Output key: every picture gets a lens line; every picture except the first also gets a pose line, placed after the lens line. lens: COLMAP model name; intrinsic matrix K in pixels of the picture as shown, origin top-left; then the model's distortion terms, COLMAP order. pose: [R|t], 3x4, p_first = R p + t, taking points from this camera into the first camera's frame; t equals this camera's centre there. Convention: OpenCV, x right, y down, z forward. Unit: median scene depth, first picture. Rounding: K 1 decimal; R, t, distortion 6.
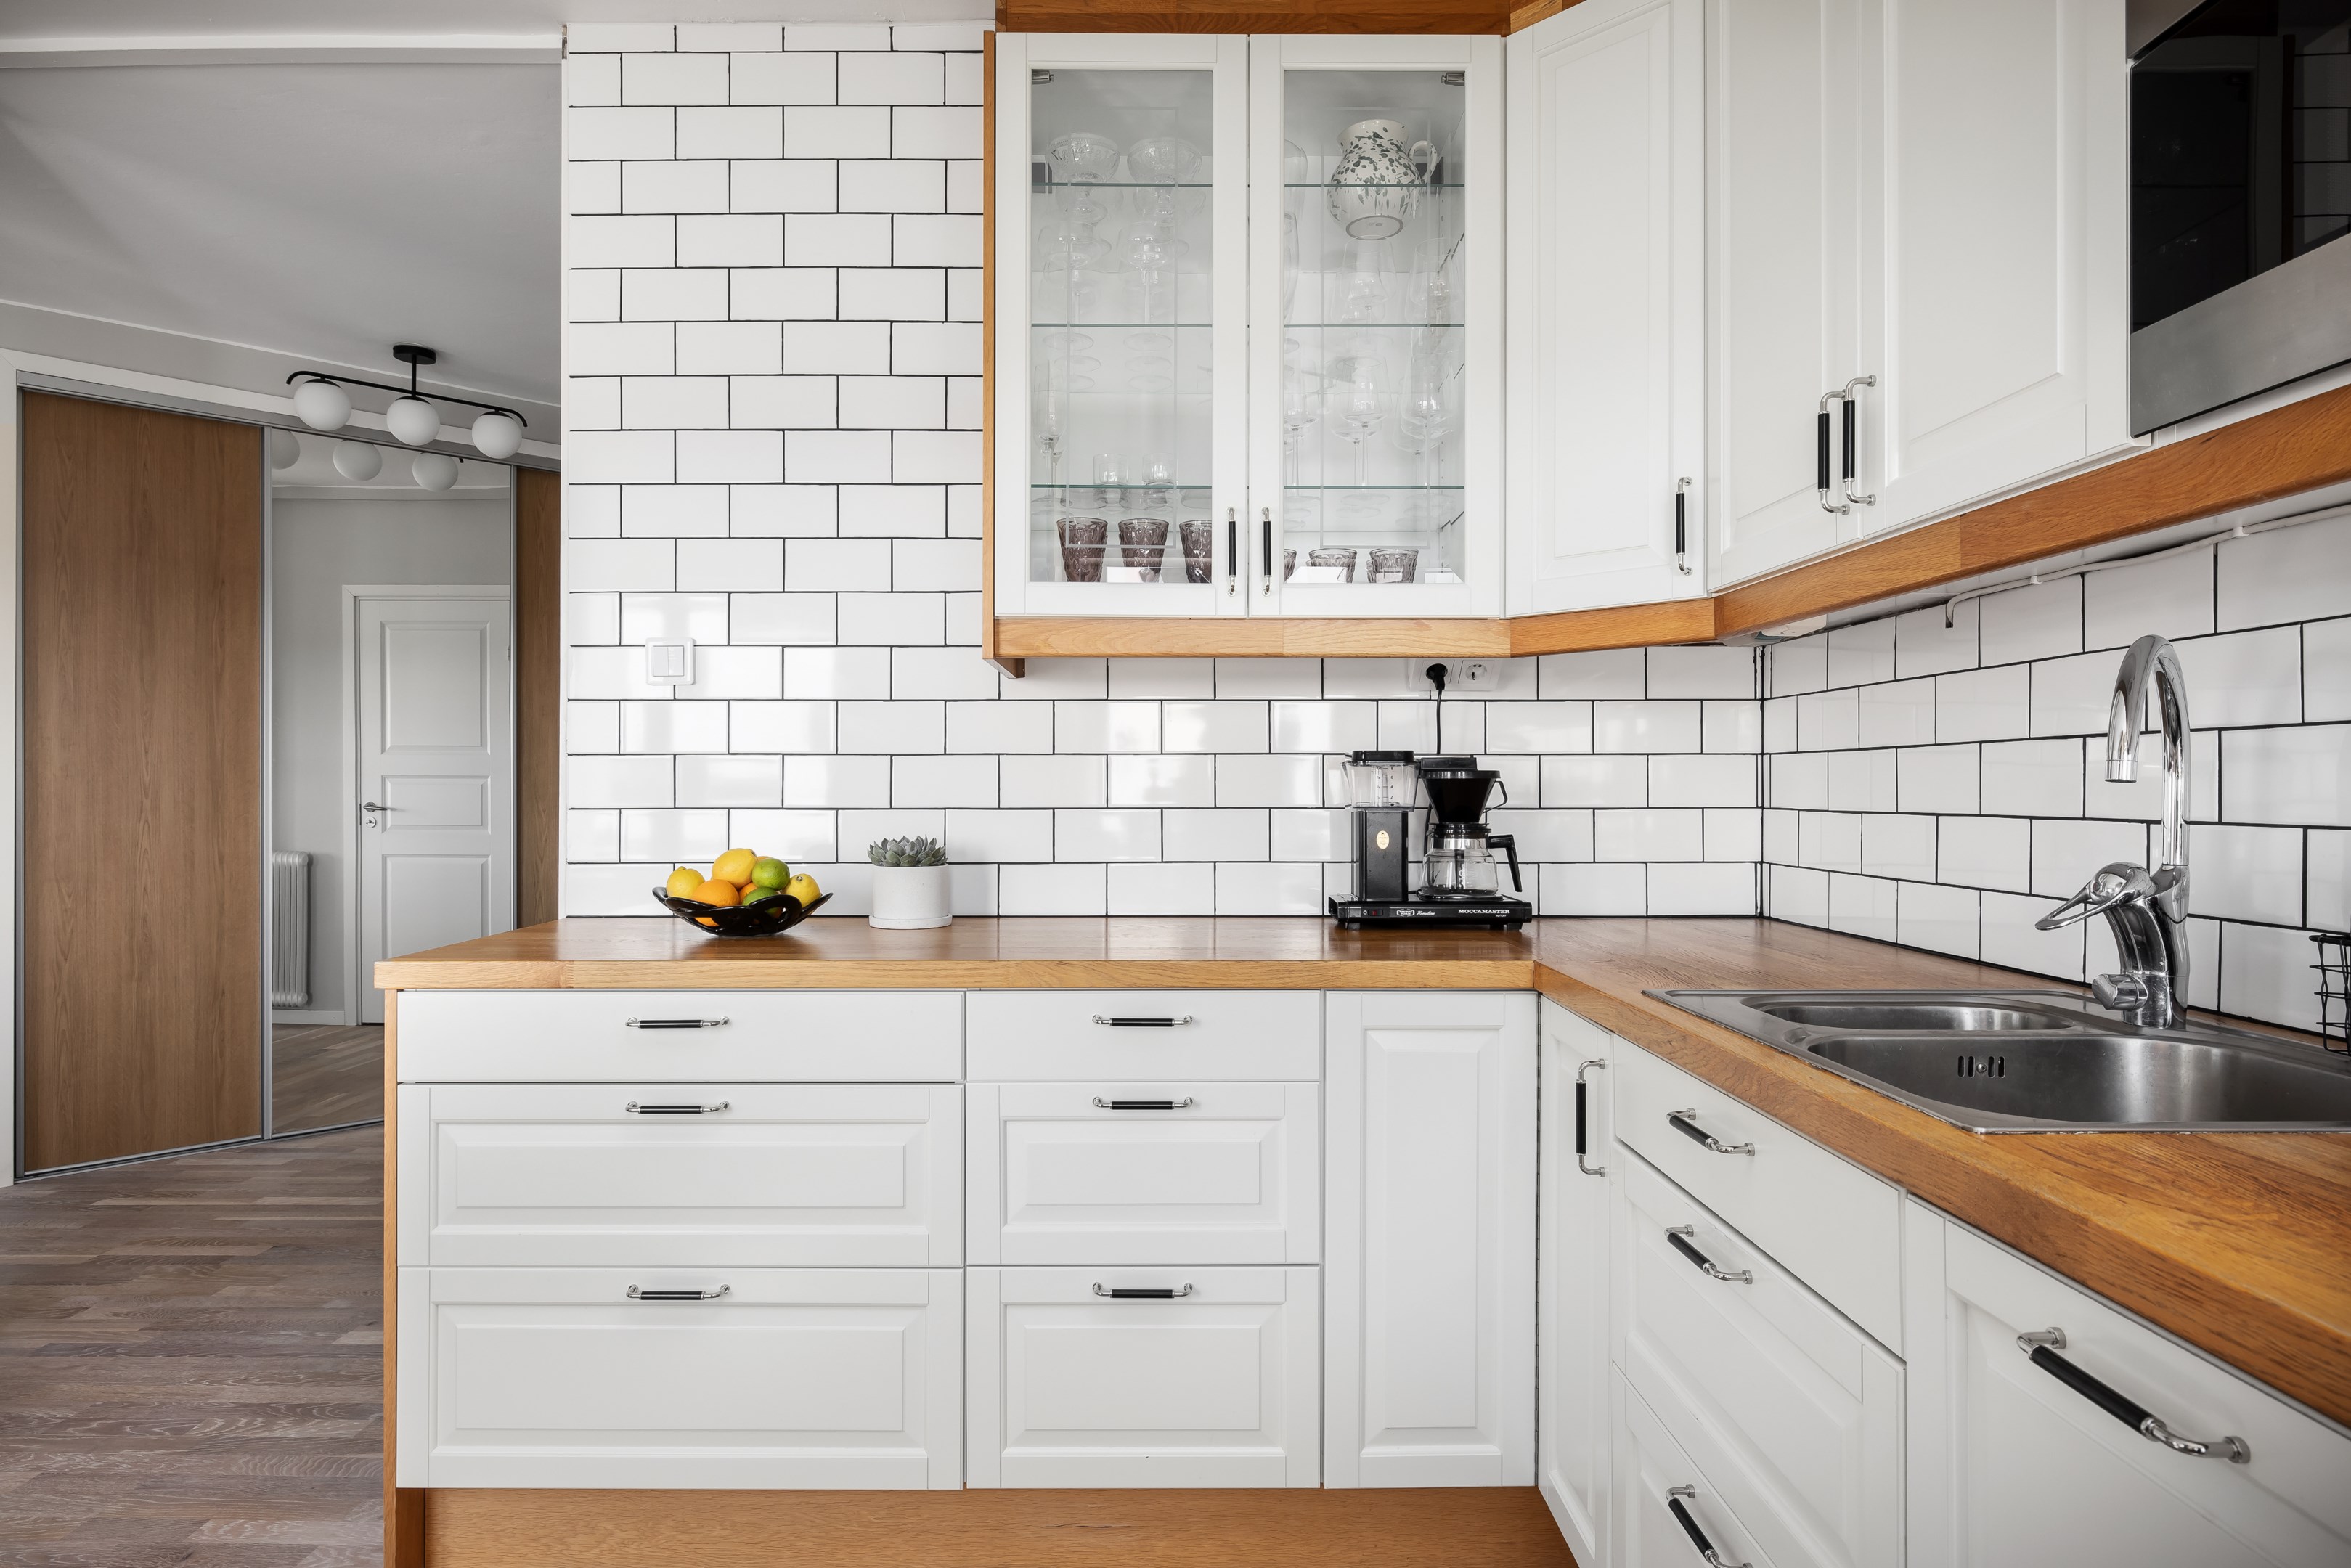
lens RADIAL K [[1308.5, 0, 1175.5], [0, 1308.5, 784.0], [0, 0, 1]] dist [-0.005594, -0.001663]
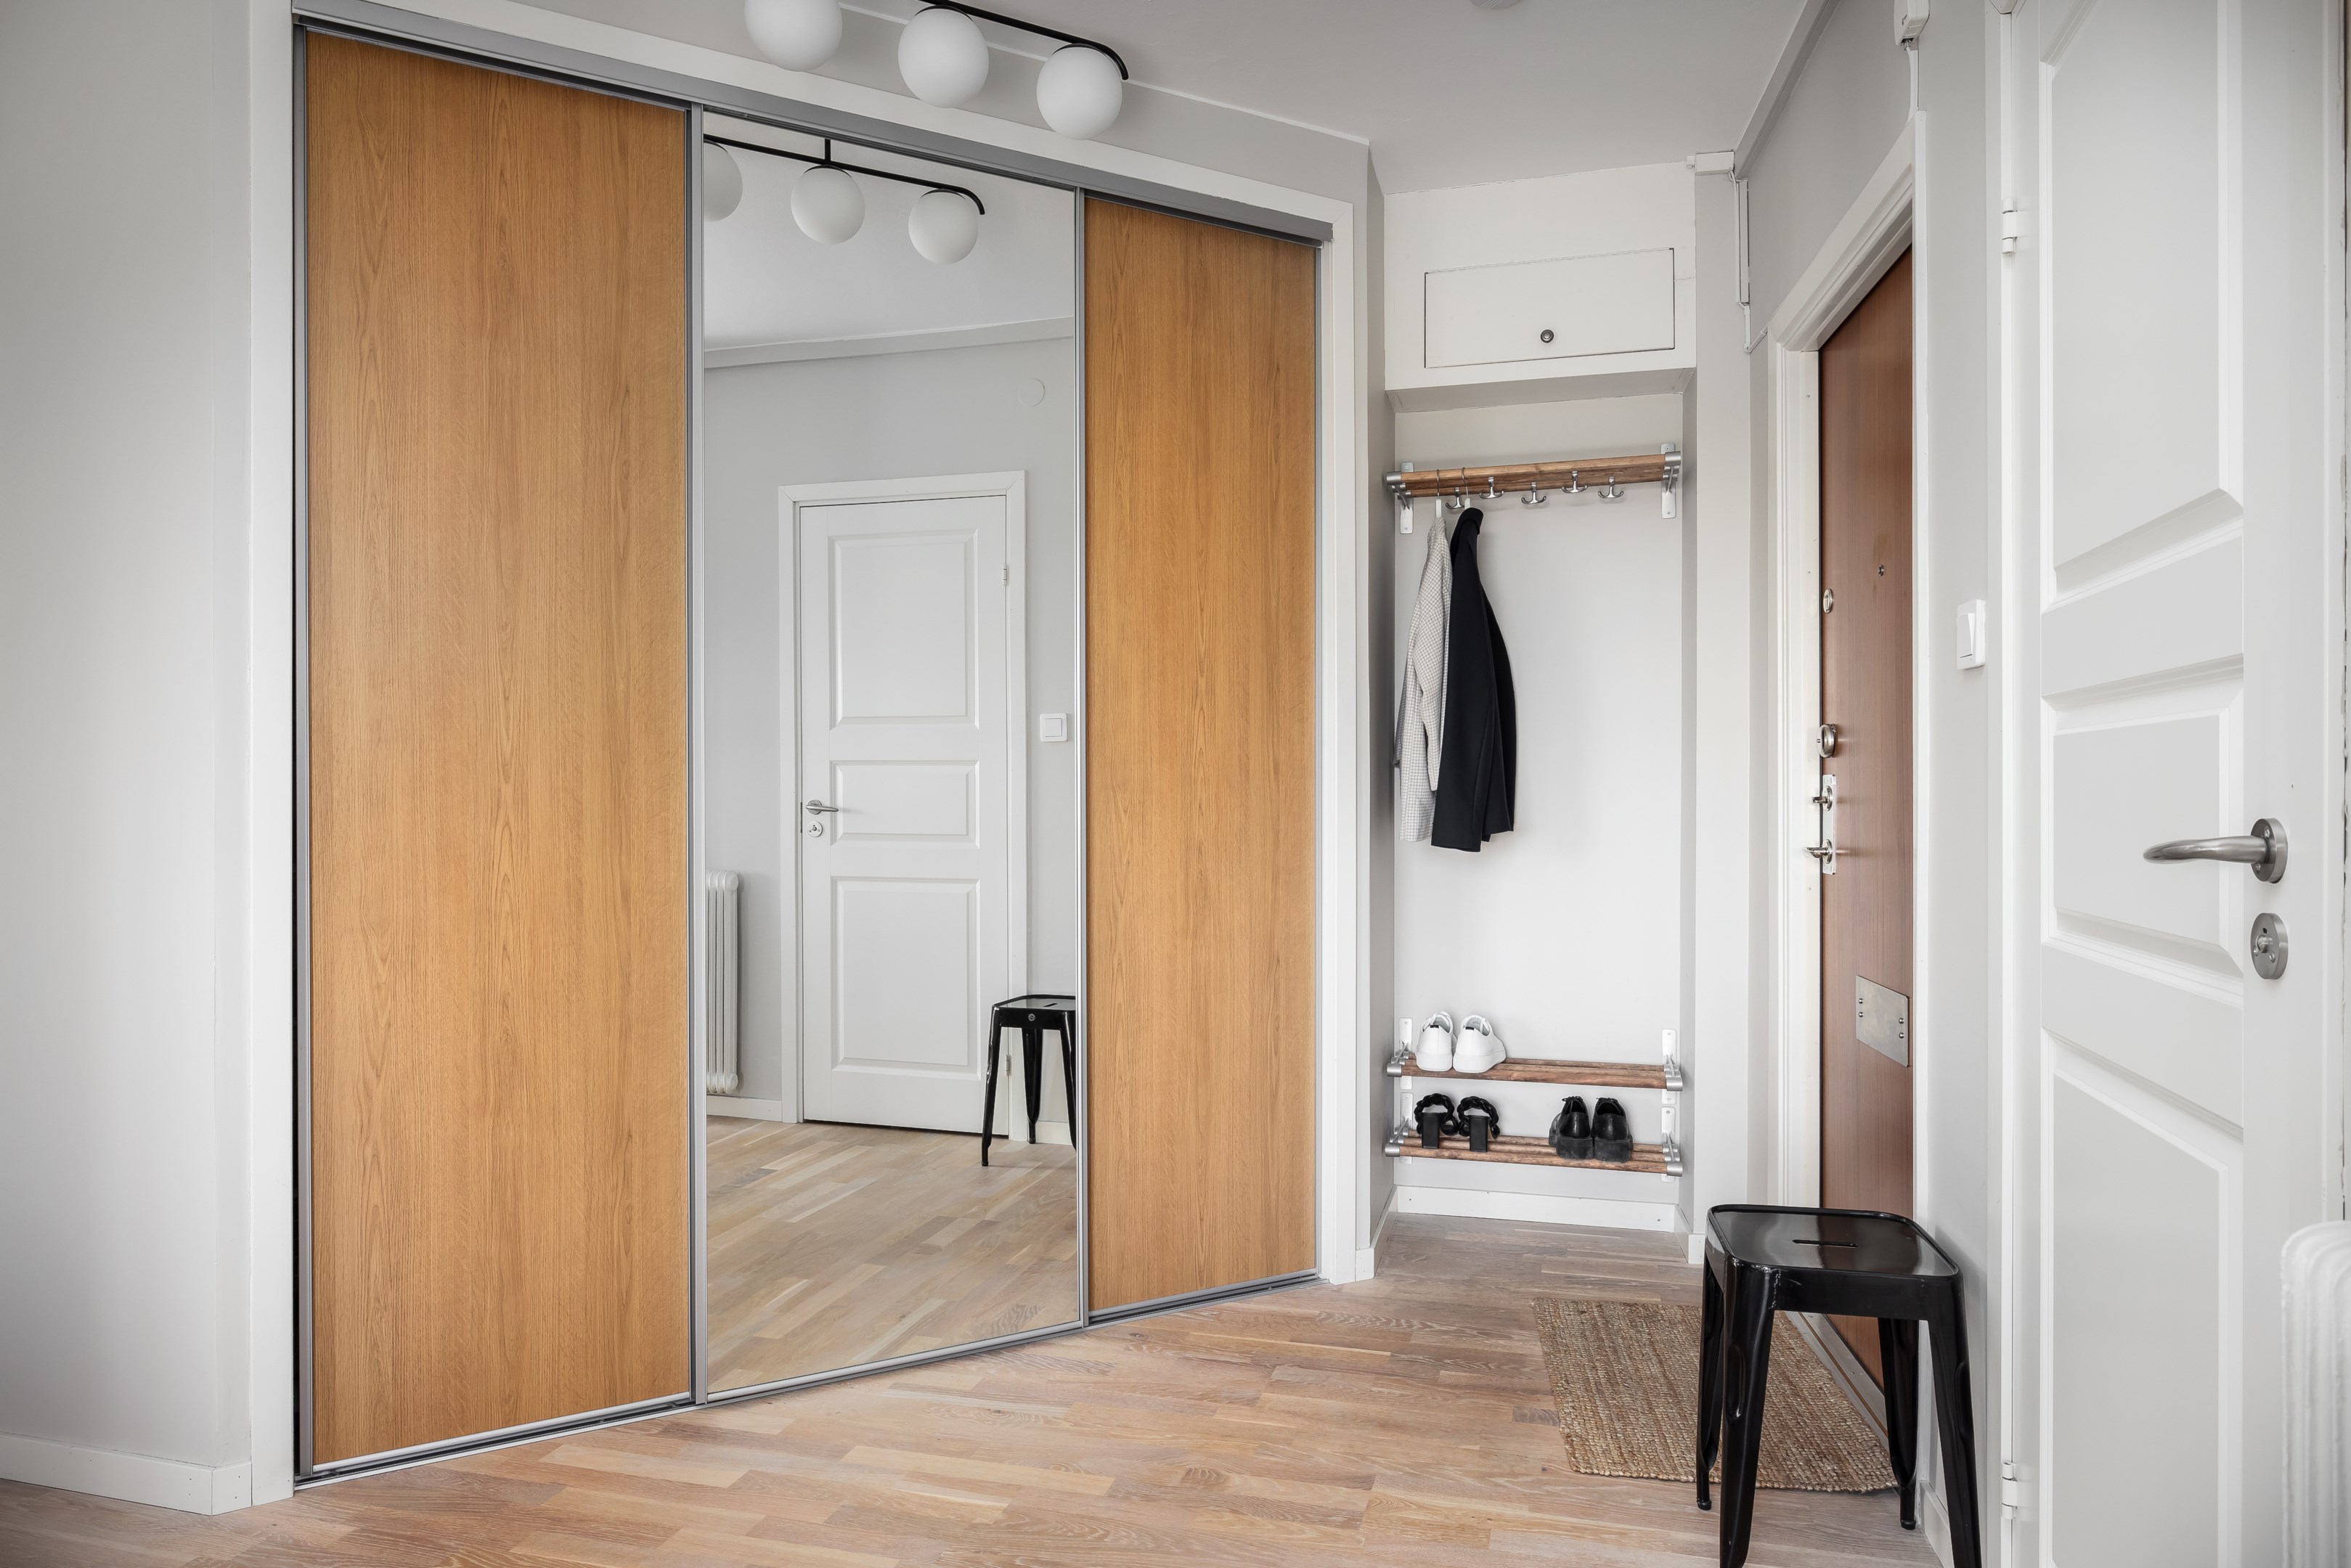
lens RADIAL K [[1475.6, 0, 1185.4], [0, 1475.6, 796.4], [0, 0, 1]] dist [-0.004336, 0.001336]
pose [[0.963380, -0.001083, -0.268139, -0.341935], [0.002124, 0.999991, 0.003595, 0.014966], [0.268133, -0.004033, 0.963374, 0.470284]]
